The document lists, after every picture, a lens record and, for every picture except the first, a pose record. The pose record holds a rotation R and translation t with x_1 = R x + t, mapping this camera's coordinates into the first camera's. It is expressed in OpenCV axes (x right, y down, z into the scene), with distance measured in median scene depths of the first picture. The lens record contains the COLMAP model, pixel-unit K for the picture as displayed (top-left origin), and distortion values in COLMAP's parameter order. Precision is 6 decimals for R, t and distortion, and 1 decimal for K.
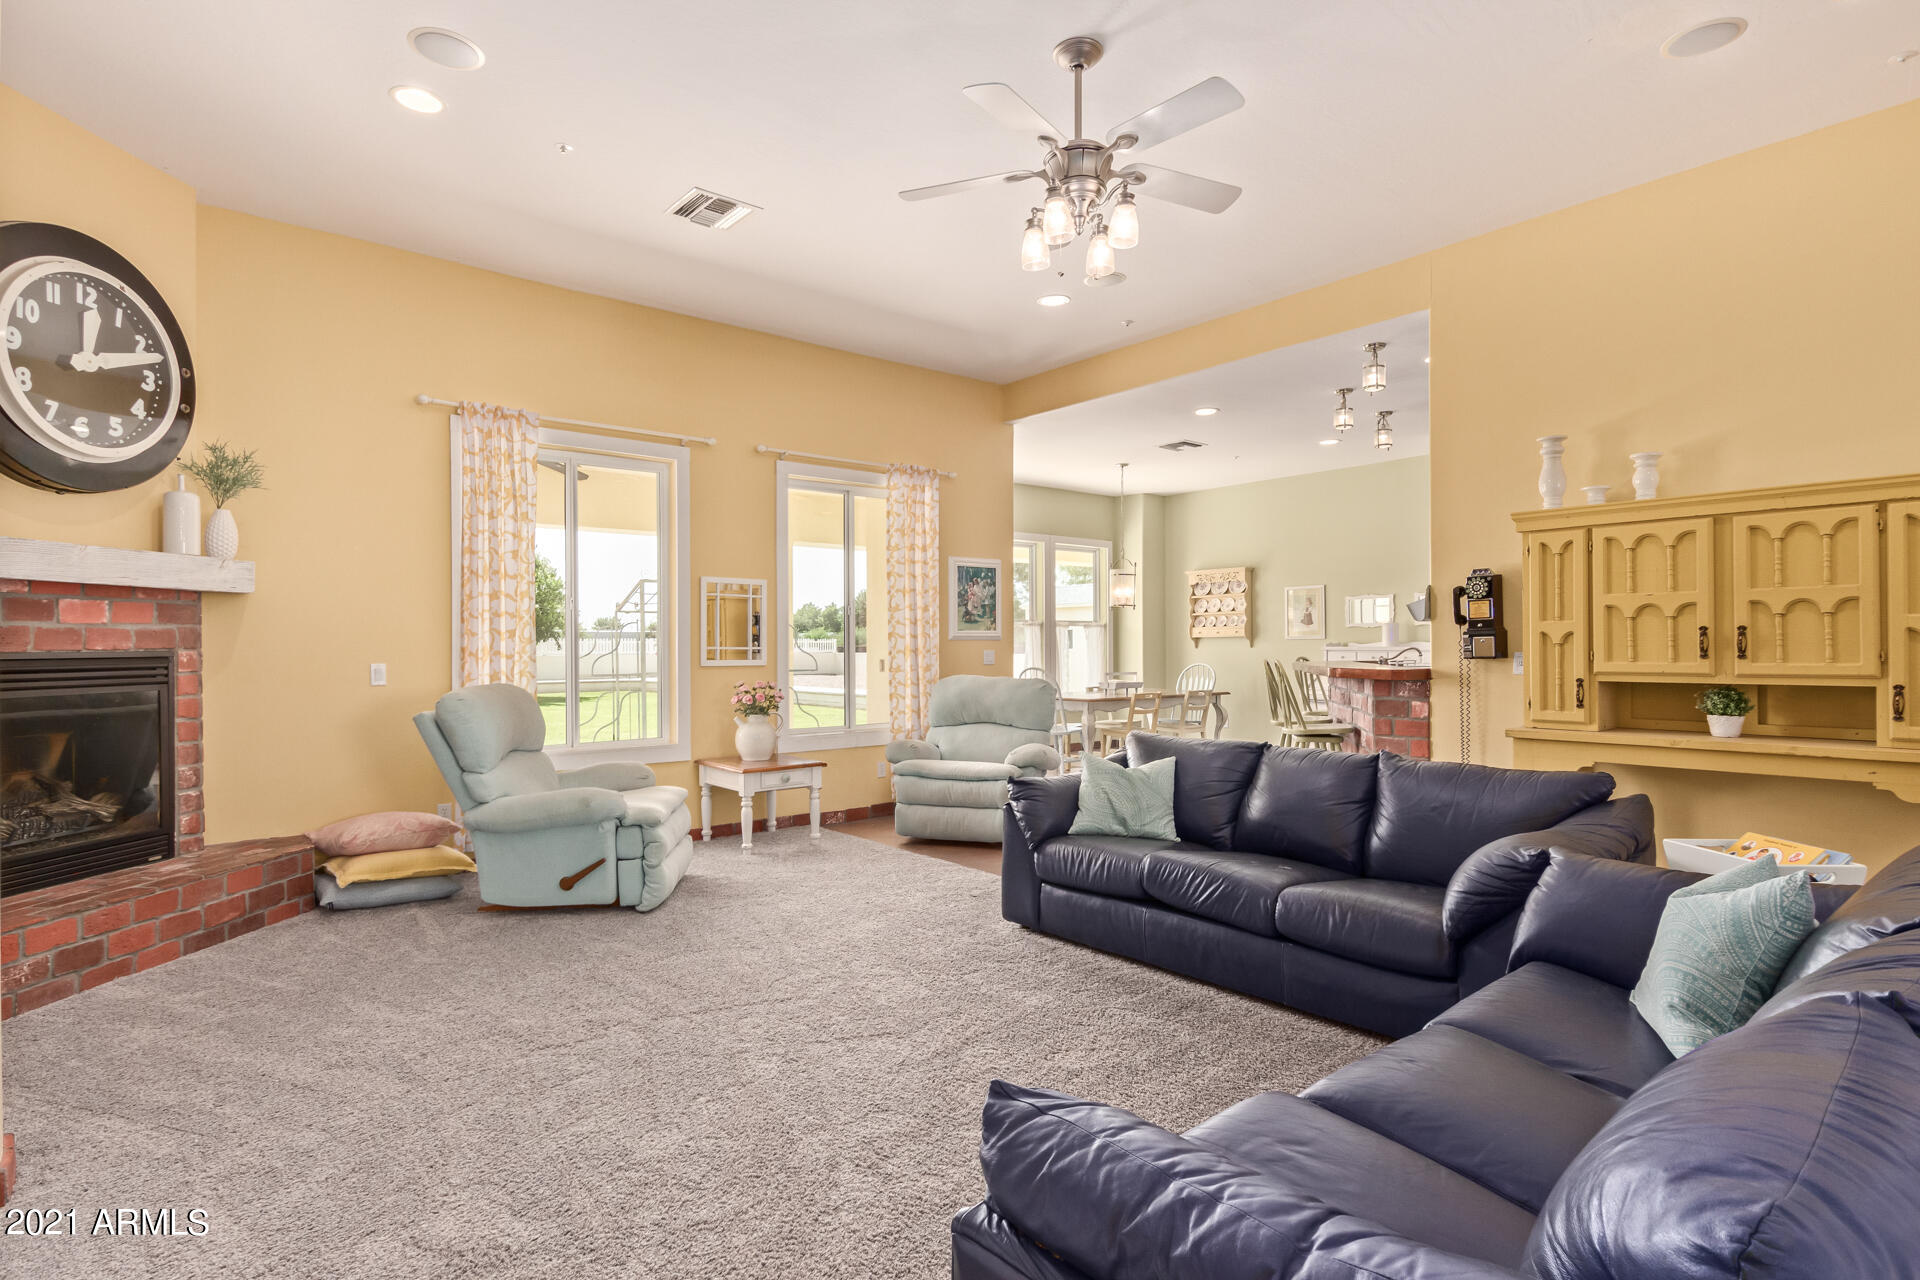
lens RADIAL K [[921.8, 0, 956.8], [0, 921.8, 640.8], [0, 0, 1]] dist [-0.000460, -0.001516]
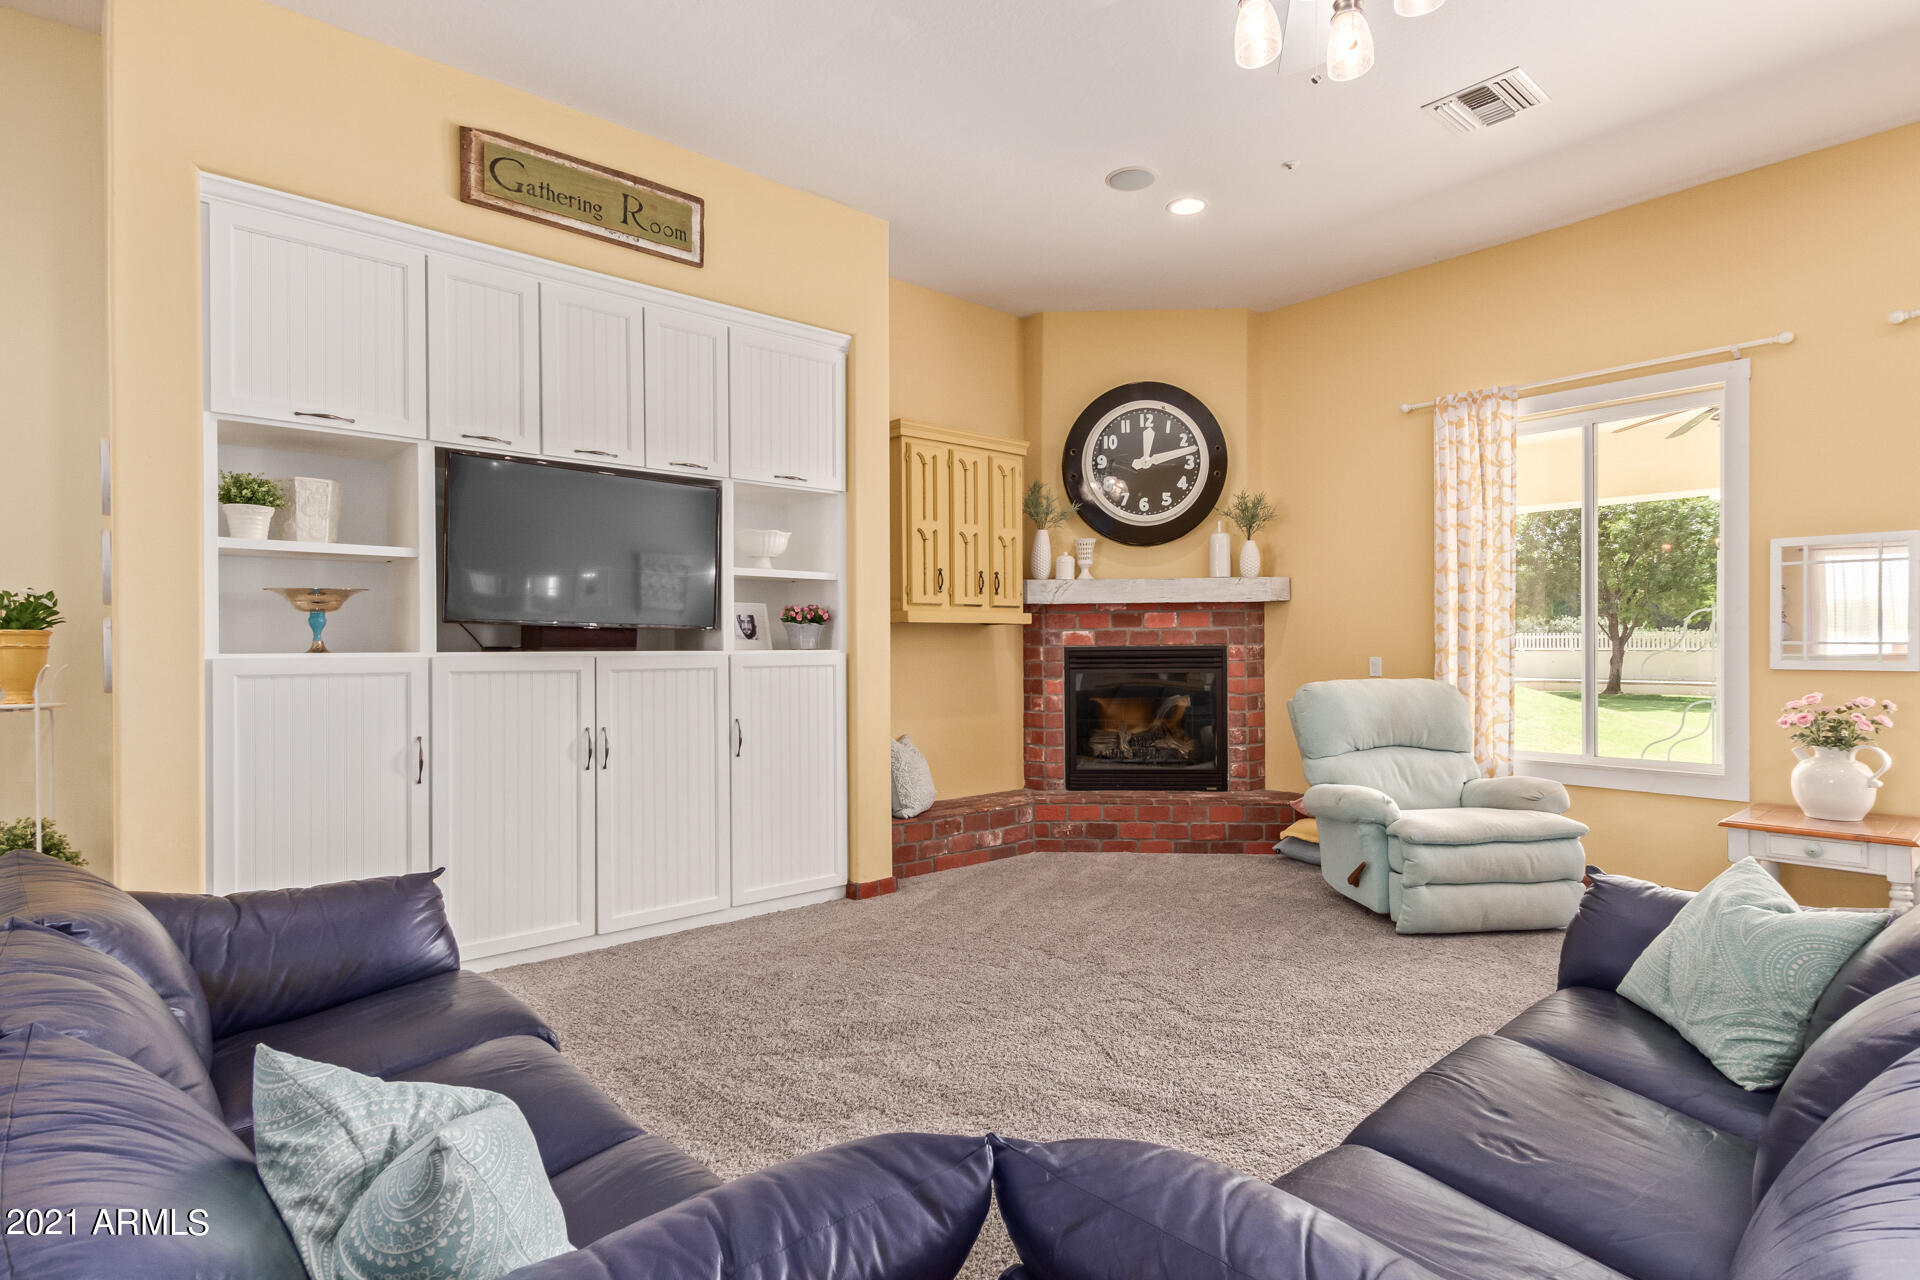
lens RADIAL K [[921.8, 0, 962.0], [0, 921.8, 644.1], [0, 0, 1]] dist [-0.000460, -0.001516]
pose [[0.067526, 0.003002, -0.997713, 0.581930], [0.011264, 0.999929, 0.003771, -0.001018], [0.997654, -0.011493, 0.067487, 0.545541]]
